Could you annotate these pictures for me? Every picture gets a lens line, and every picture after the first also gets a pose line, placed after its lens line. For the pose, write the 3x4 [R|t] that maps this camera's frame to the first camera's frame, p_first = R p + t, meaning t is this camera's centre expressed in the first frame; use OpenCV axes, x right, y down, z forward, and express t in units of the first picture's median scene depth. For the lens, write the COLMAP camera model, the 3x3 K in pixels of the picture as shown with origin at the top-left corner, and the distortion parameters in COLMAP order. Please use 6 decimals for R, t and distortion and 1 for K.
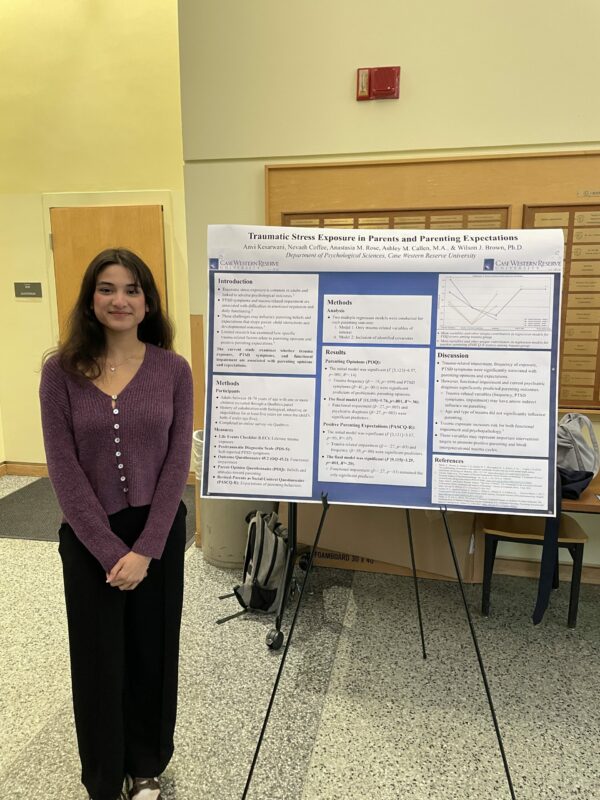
lens RADIAL K [[611.8, 0, 300.4], [0, 611.8, 402.6], [0, 0, 1]] dist [0.042361, -0.053836]
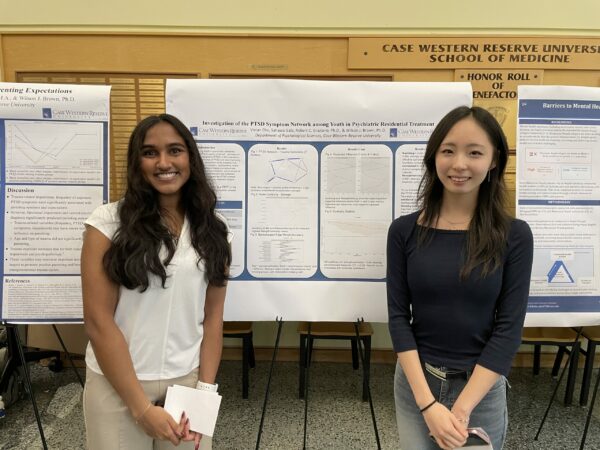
lens RADIAL K [[458.8, 0, 300.3], [0, 458.8, 222.8], [0, 0, 1]] dist [0.042361, -0.053836]
pose [[0.978033, -0.025422, 0.206894, 0.588359], [0.026803, 0.999633, -0.003874, 0.002330], [-0.206719, 0.009335, 0.978356, 0.032998]]
